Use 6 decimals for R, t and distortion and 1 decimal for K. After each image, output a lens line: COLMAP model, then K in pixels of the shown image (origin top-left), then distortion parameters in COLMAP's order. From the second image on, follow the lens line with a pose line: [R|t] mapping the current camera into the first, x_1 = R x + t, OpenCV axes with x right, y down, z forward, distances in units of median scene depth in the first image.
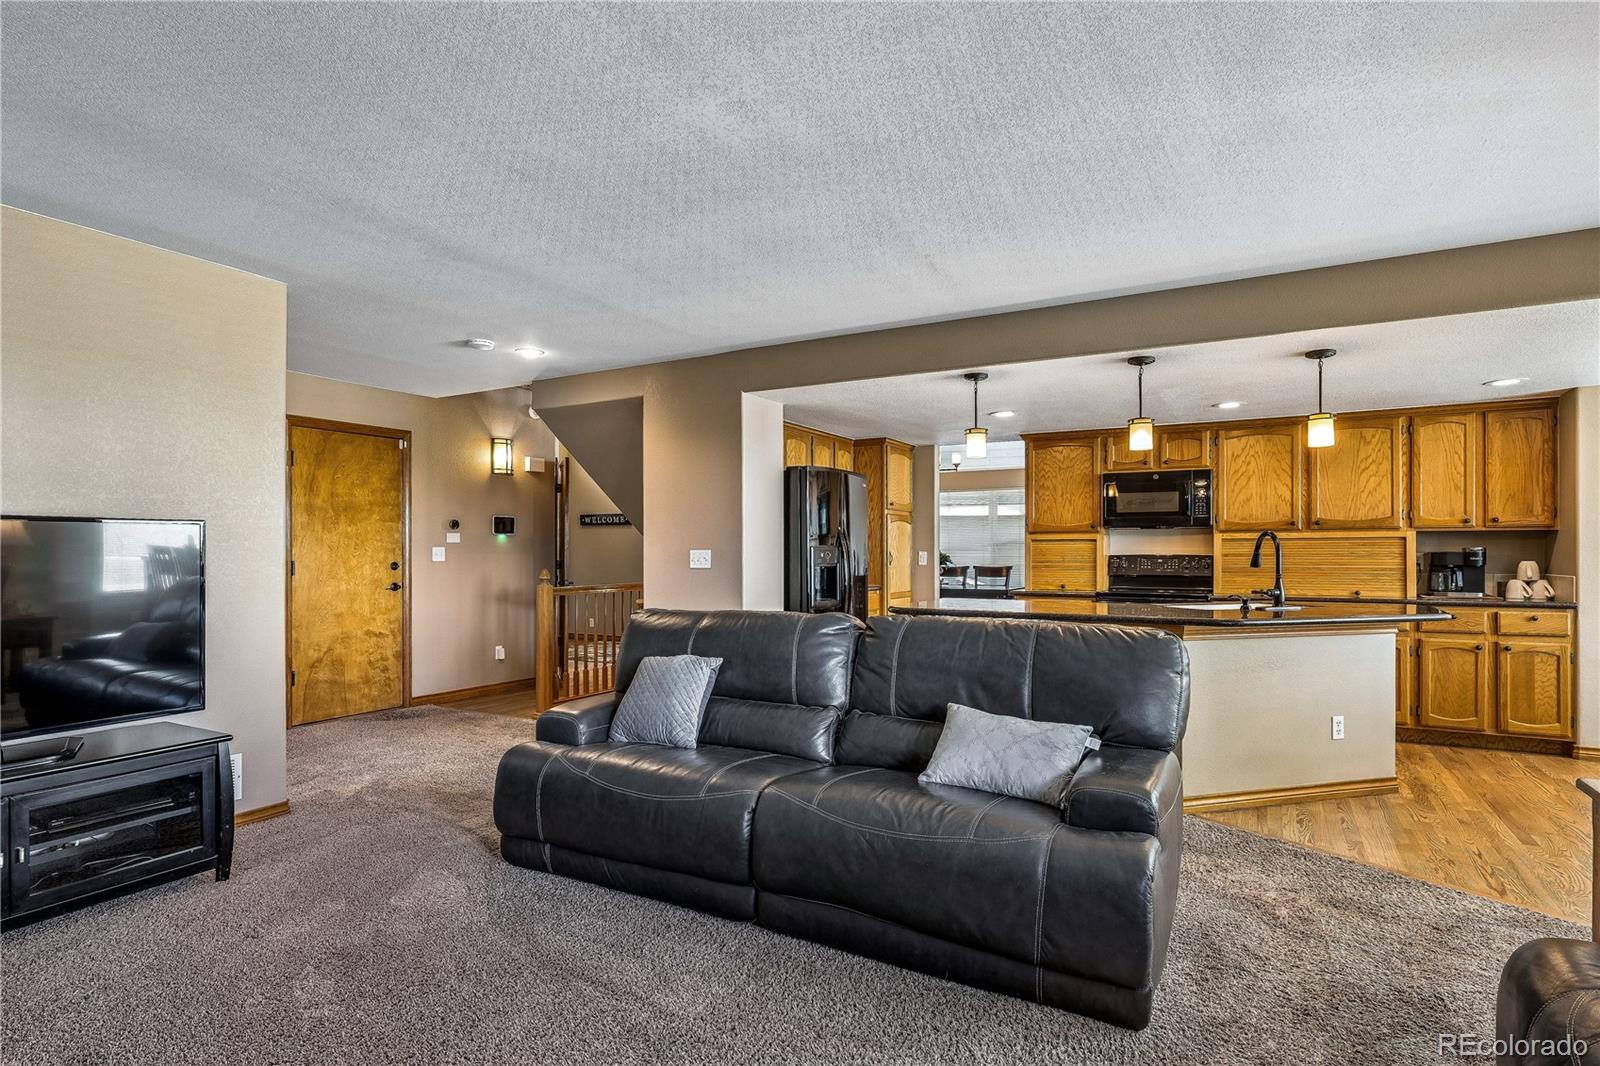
lens RADIAL K [[829.1, 0, 795.7], [0, 829.1, 545.0], [0, 0, 1]] dist [-0.000300, -0.000362]
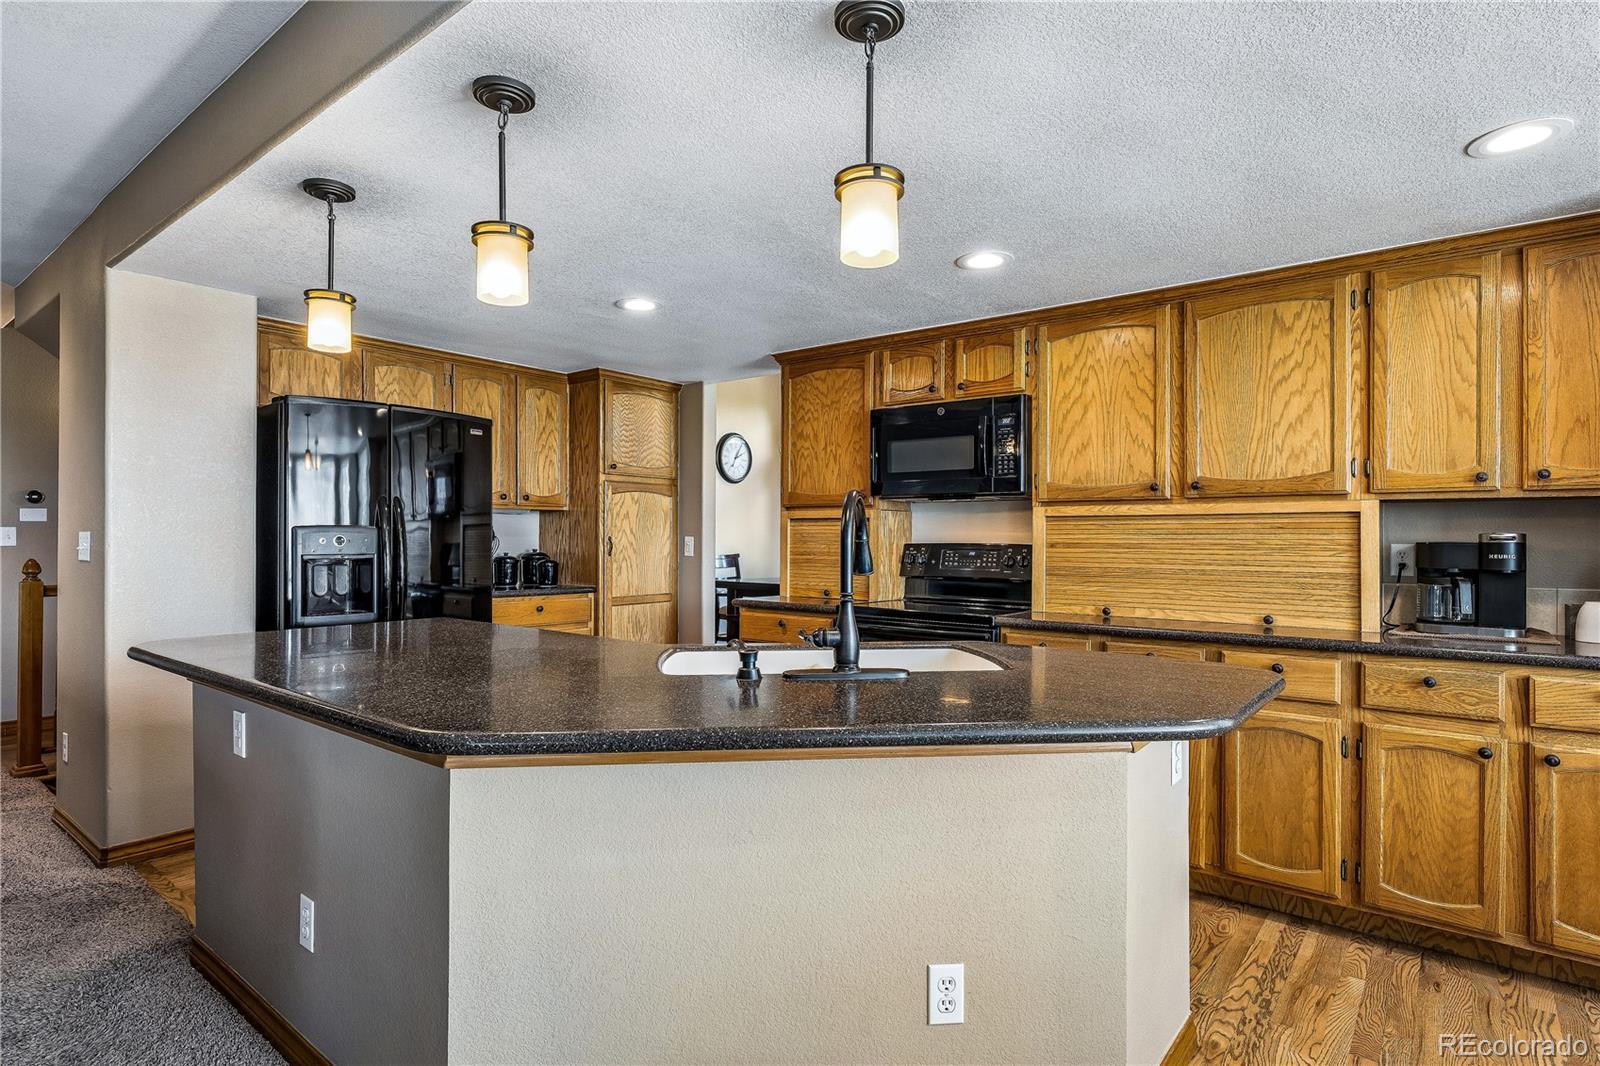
lens RADIAL K [[829.1, 0, 803.5], [0, 829.1, 526.7], [0, 0, 1]] dist [-0.000300, -0.000362]
pose [[0.987400, 0.003187, -0.158212, 0.482096], [-0.003723, 0.999988, -0.003091, 0.002186], [0.158201, 0.003641, 0.987400, 0.449875]]
